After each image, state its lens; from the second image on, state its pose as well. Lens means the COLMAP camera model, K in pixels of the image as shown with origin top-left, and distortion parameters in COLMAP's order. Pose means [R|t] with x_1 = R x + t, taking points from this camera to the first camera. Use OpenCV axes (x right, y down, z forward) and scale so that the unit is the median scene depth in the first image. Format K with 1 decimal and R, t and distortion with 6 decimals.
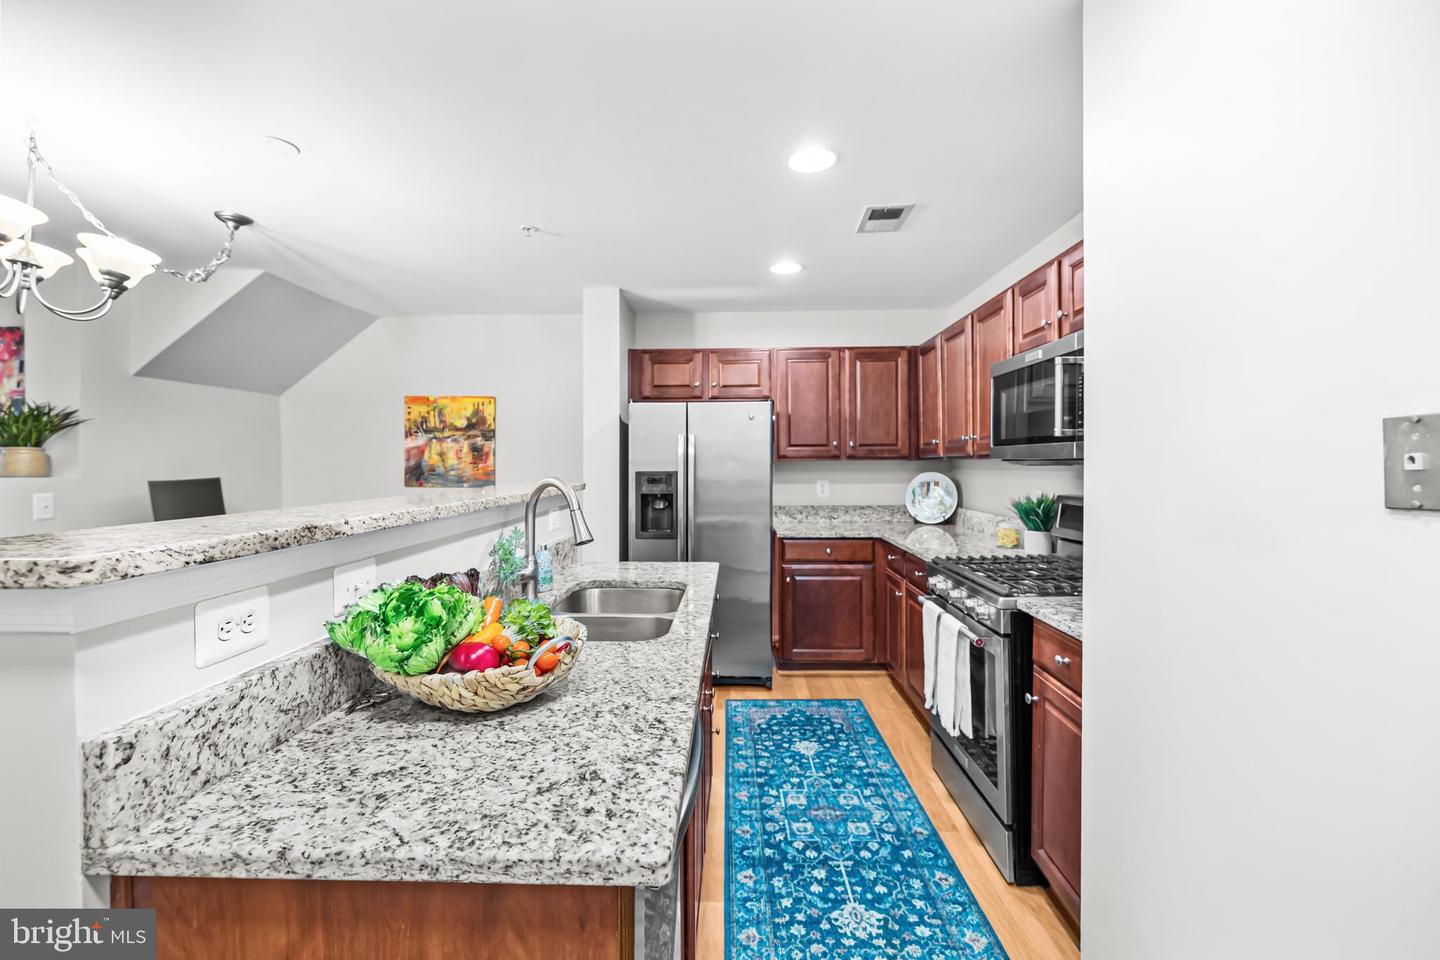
lens RADIAL K [[611.5, 0, 720.7], [0, 611.5, 468.3], [0, 0, 1]] dist [-0.000291, 0.000982]
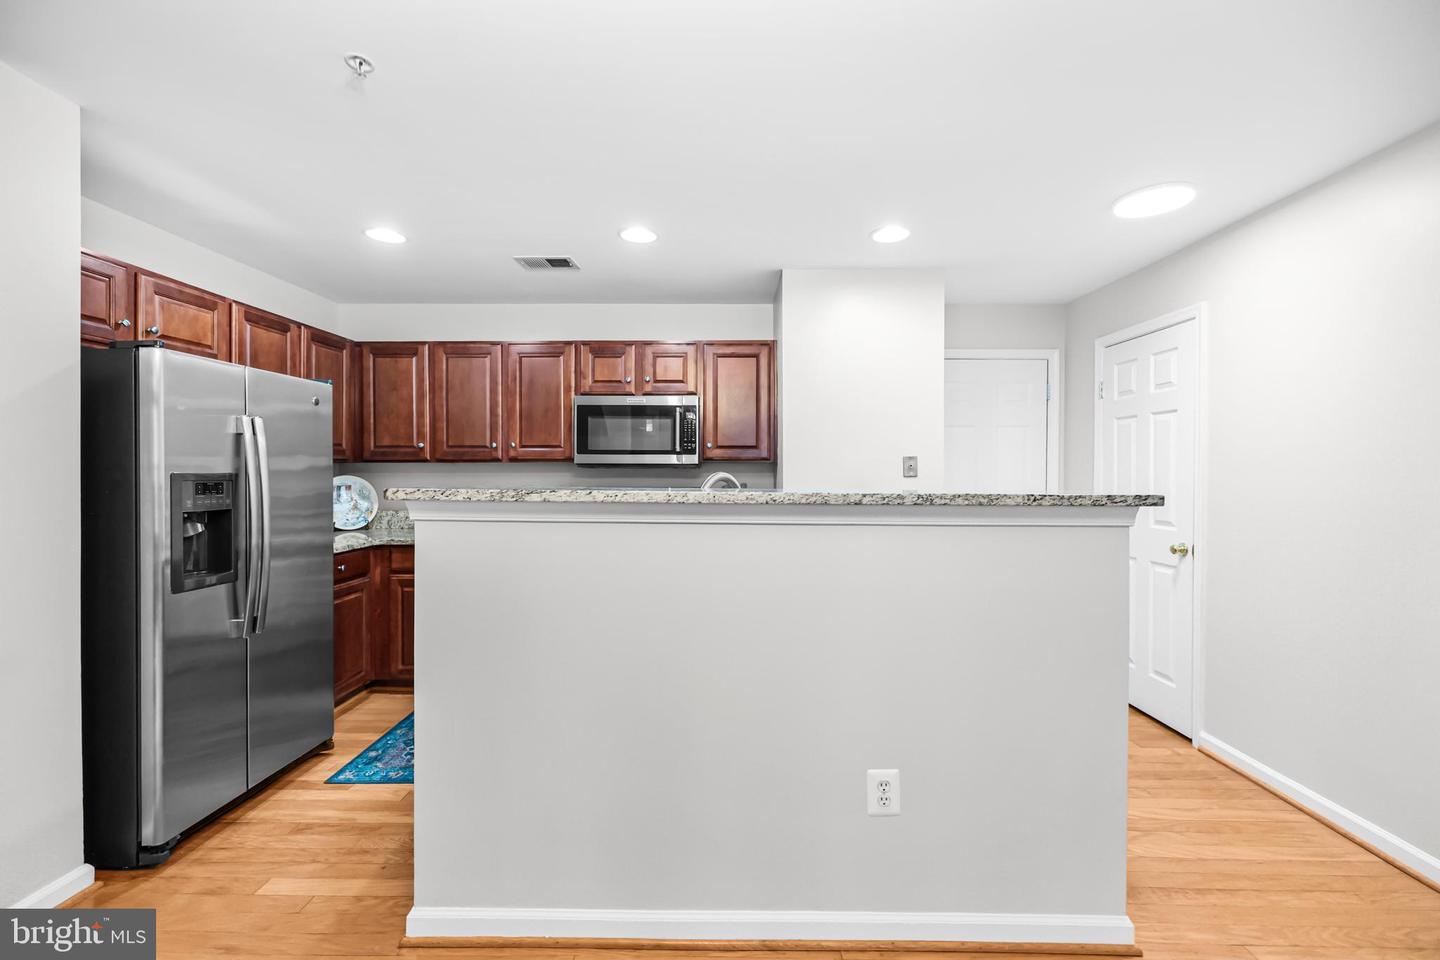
lens RADIAL K [[611.5, 0, 723.5], [0, 611.5, 471.3], [0, 0, 1]] dist [-0.000291, 0.000982]
pose [[-0.021612, 0.006299, 0.999747, -0.926719], [0.005056, 0.999968, -0.006191, 0.013008], [-0.999754, 0.004921, -0.021644, 0.666138]]
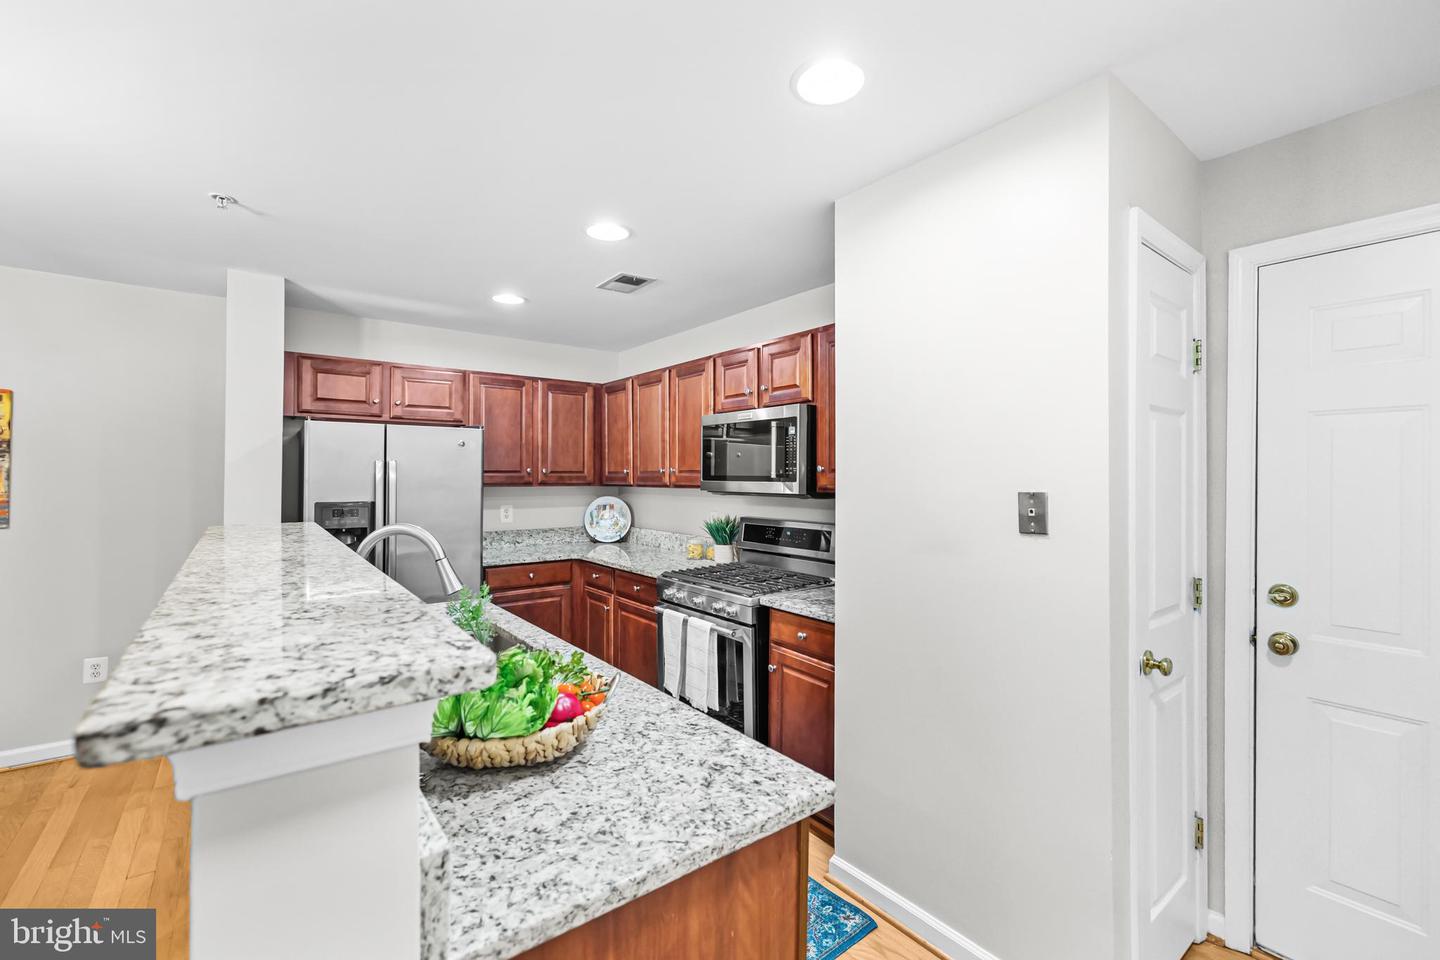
lens RADIAL K [[611.5, 0, 726.3], [0, 611.5, 471.0], [0, 0, 1]] dist [-0.000291, 0.000982]
pose [[0.767830, 0.013162, 0.640519, -0.317902], [-0.002466, 0.999842, -0.017590, -0.032060], [-0.640649, 0.011926, 0.767741, -0.006350]]
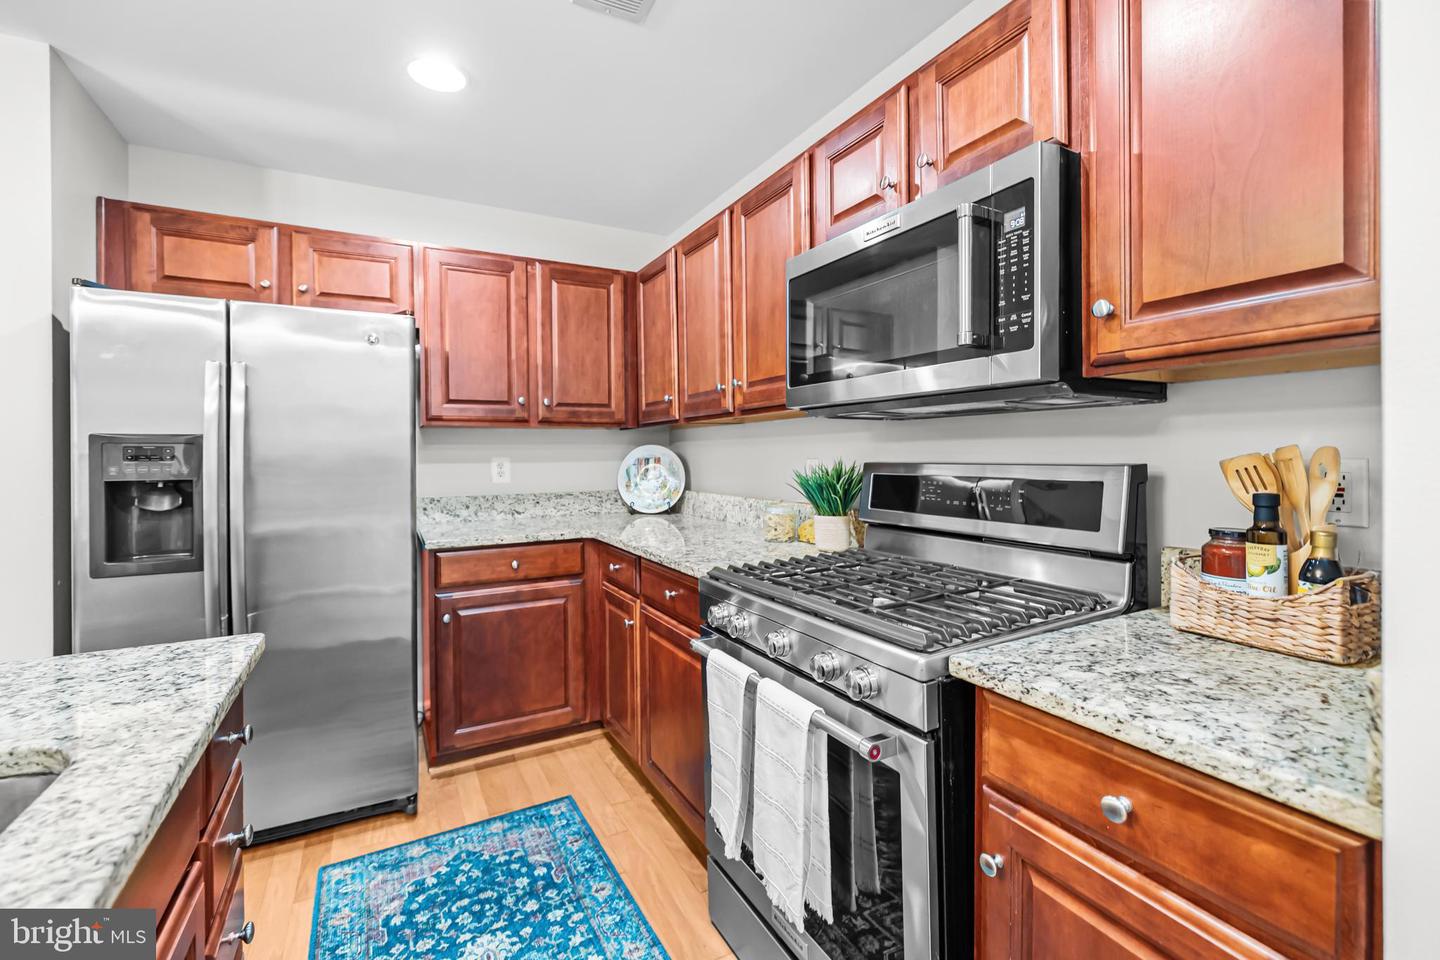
lens RADIAL K [[611.5, 0, 717.5], [0, 611.5, 457.8], [0, 0, 1]] dist [-0.000291, 0.000982]
pose [[0.863575, -0.006176, 0.504183, 0.051627], [0.008151, 0.999965, -0.001713, 0.036496], [-0.504155, 0.005589, 0.863595, 0.463522]]
